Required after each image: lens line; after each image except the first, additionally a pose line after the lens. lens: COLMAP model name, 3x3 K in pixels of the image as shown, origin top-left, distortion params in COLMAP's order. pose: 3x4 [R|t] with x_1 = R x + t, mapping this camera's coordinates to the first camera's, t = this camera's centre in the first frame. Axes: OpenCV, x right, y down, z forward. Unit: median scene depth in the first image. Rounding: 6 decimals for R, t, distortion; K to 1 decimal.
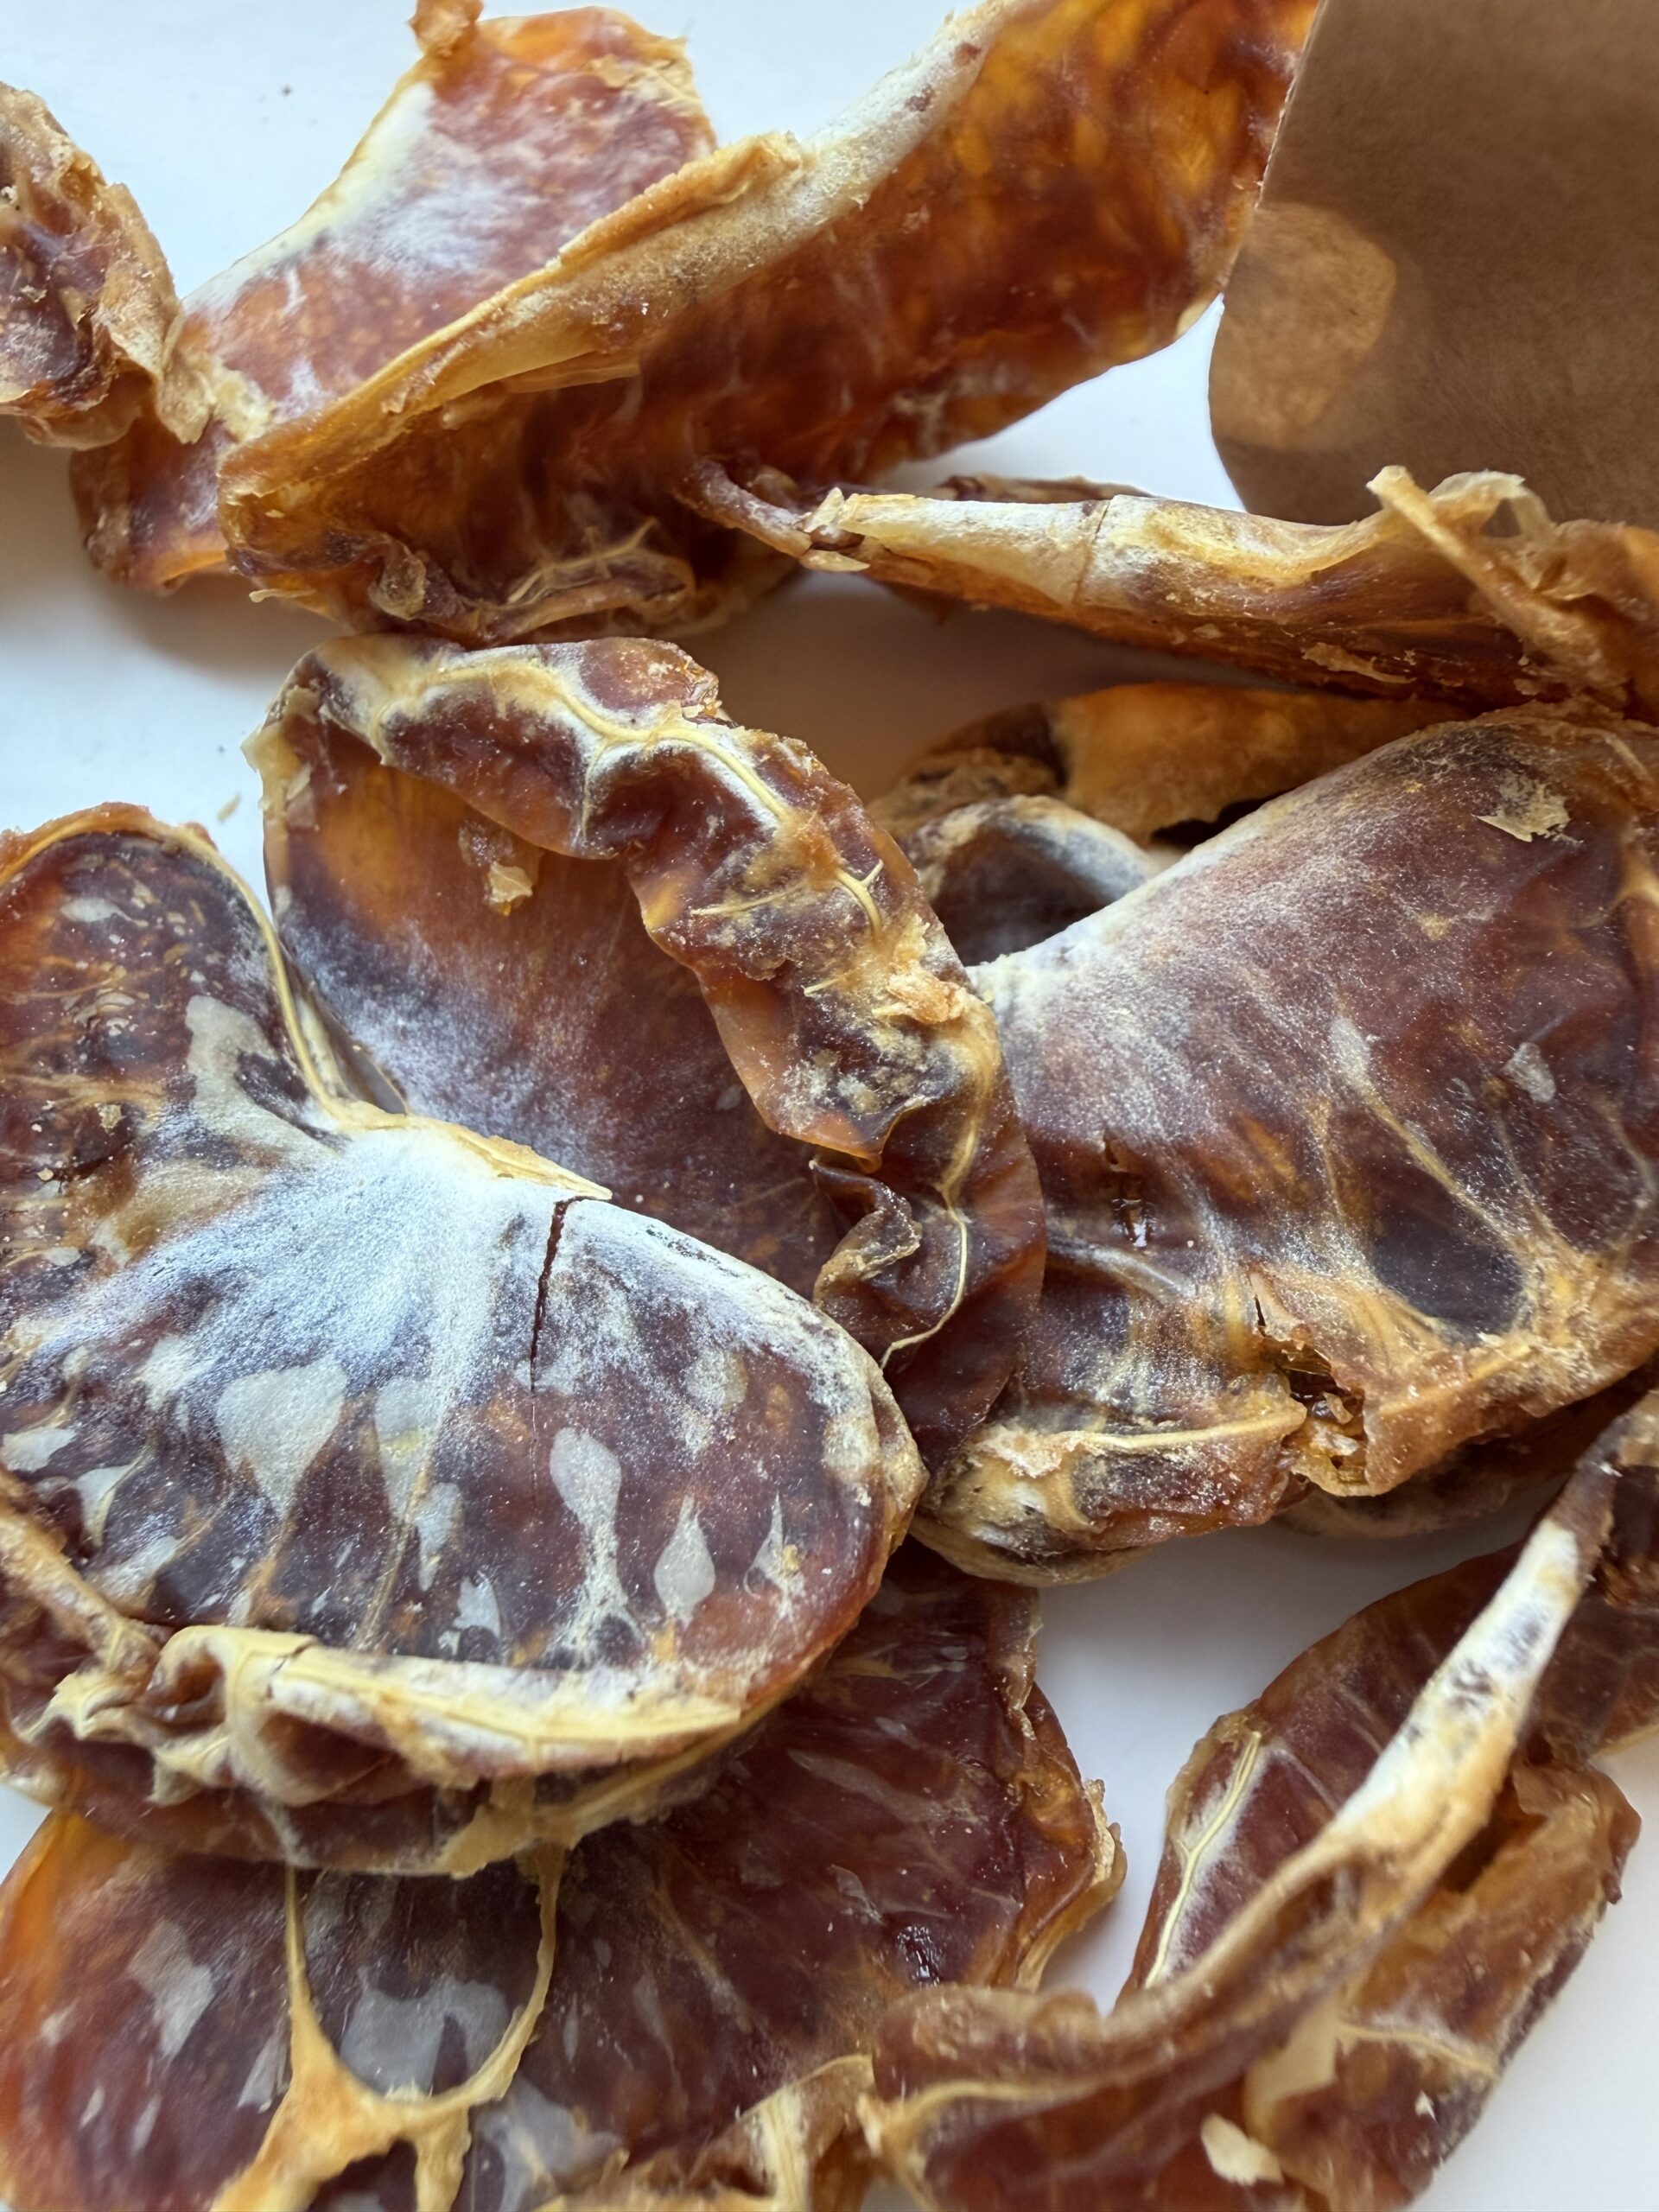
lens RADIAL K [[1582.6, 0, 877.7], [0, 1582.6, 1007.6], [0, 0, 1]] dist [0.001258, 0.001909]
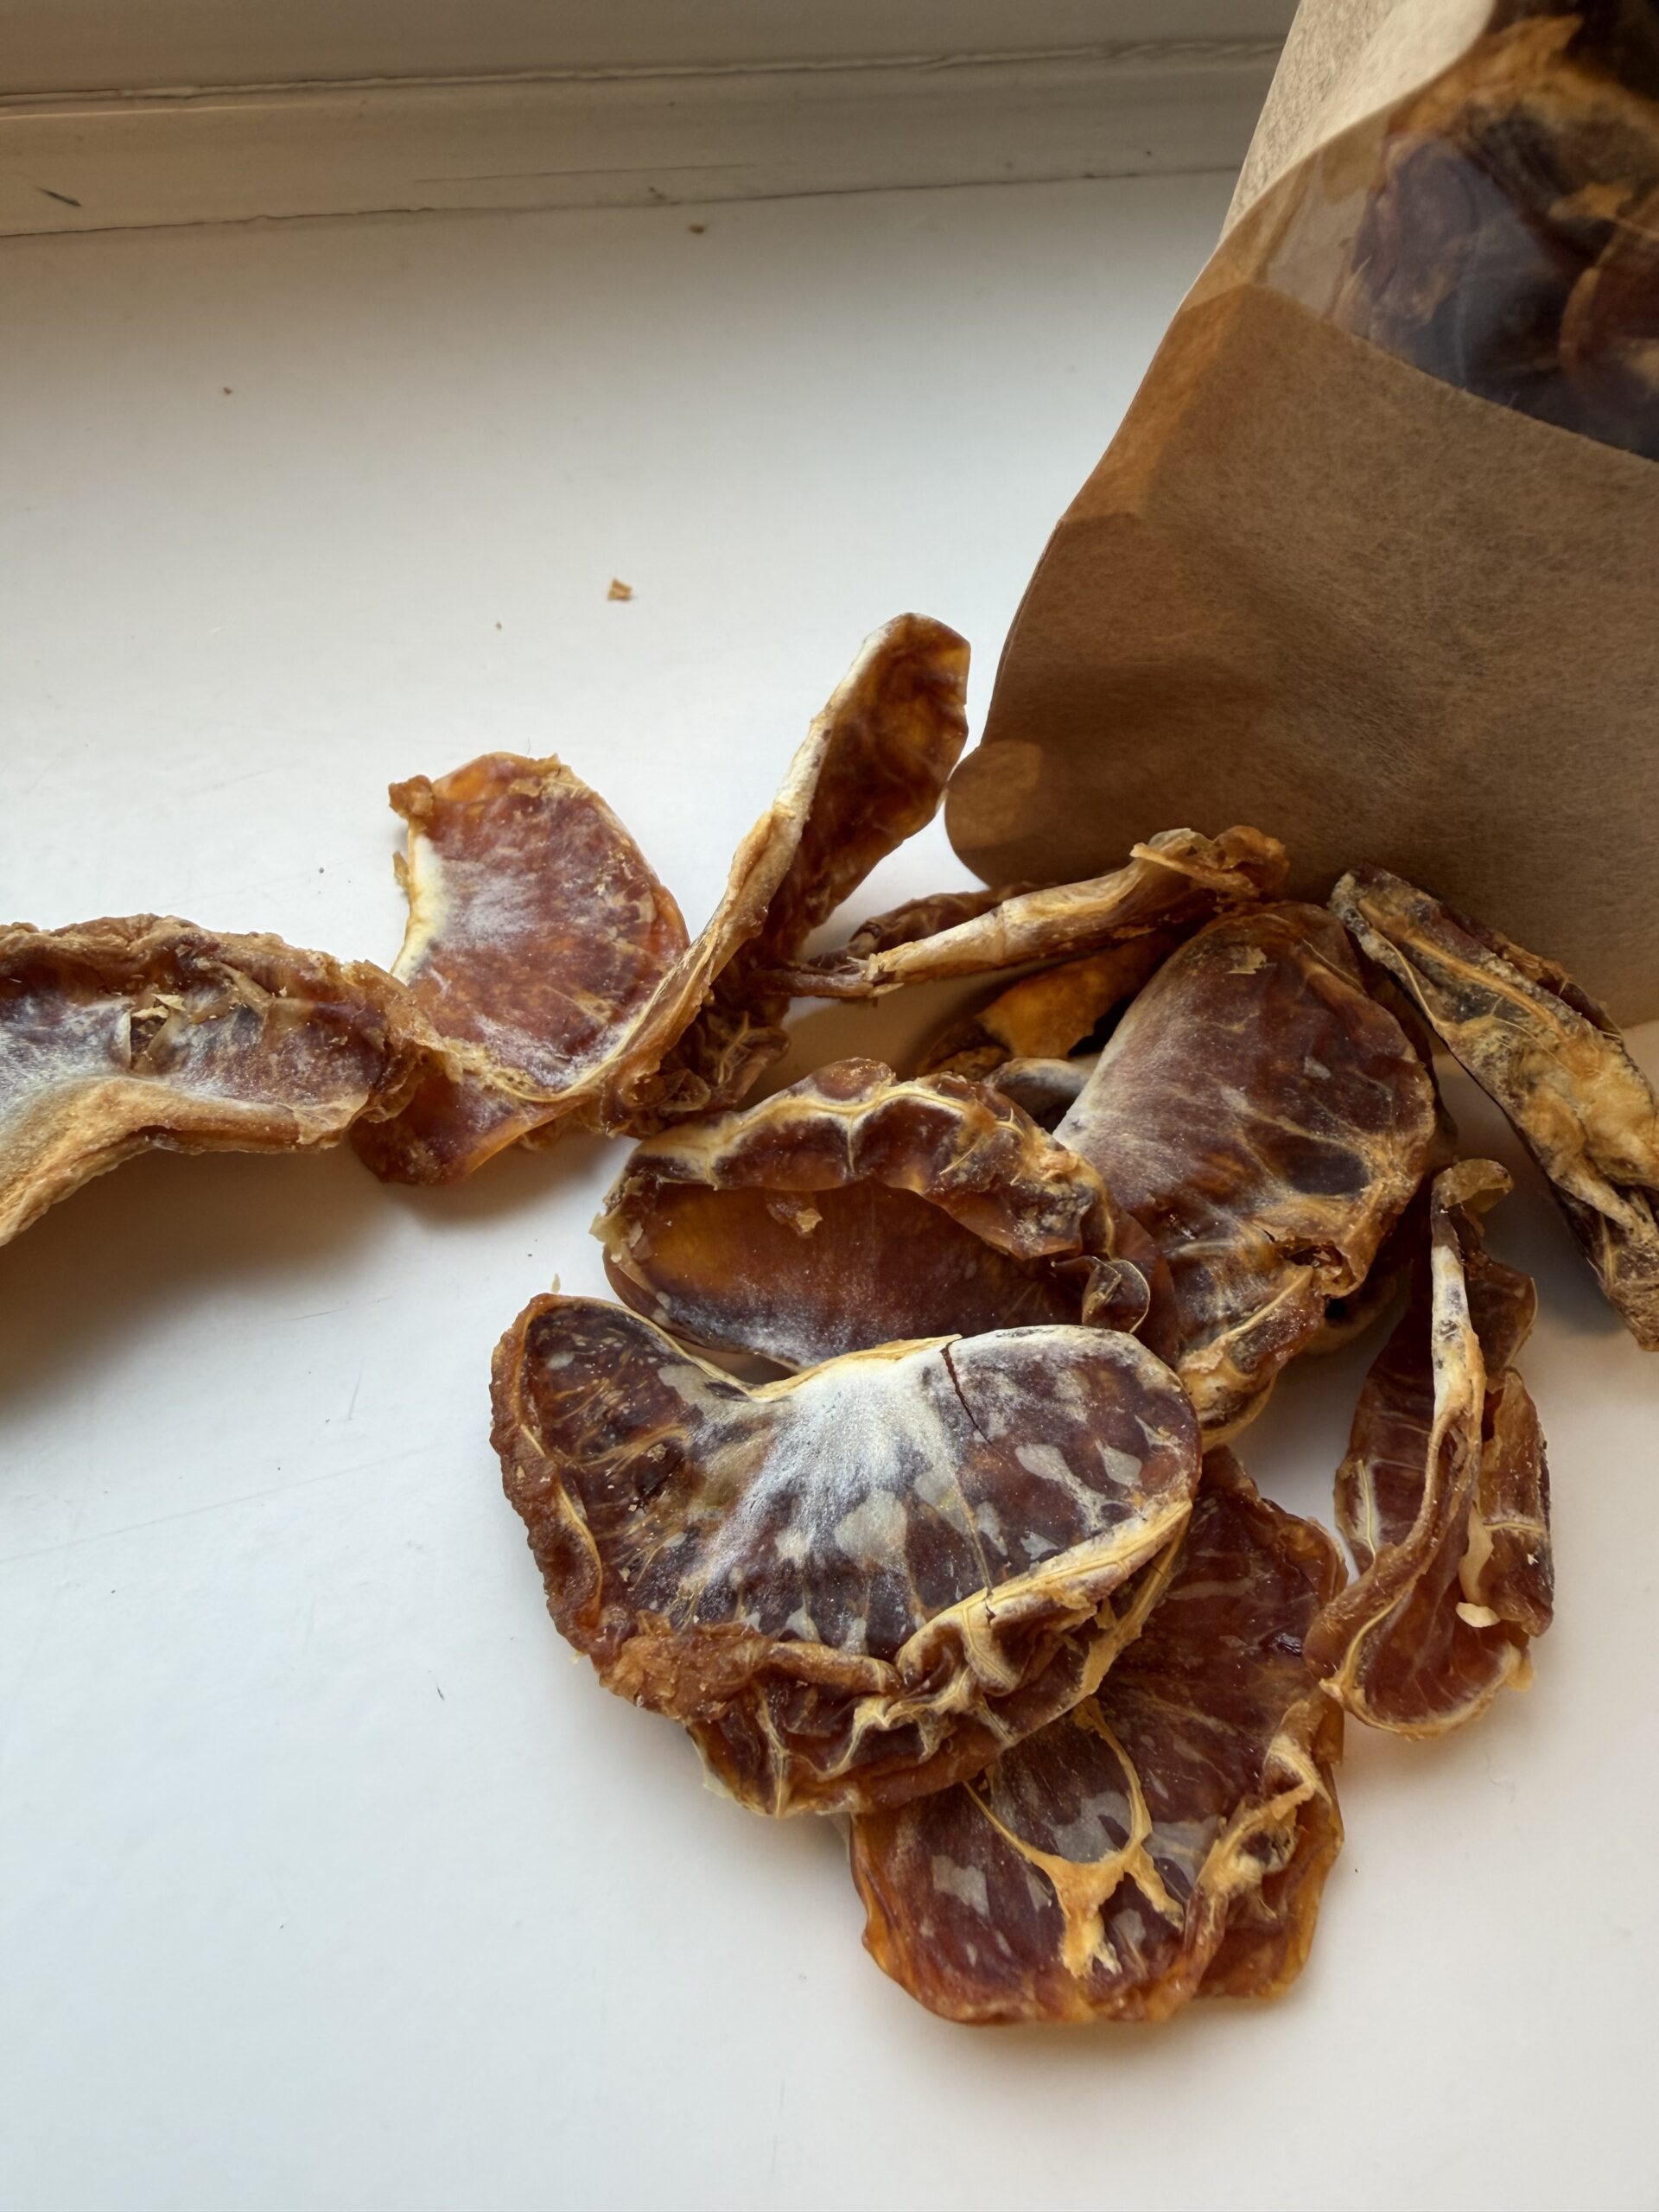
lens RADIAL K [[1582.6, 0, 877.7], [0, 1582.6, 1007.6], [0, 0, 1]] dist [0.001258, 0.001909]
pose [[0.854352, -0.394385, 0.338442, -0.739091], [0.458077, 0.879059, -0.131991, -0.018657], [-0.245455, 0.267799, 0.931684, -0.808480]]
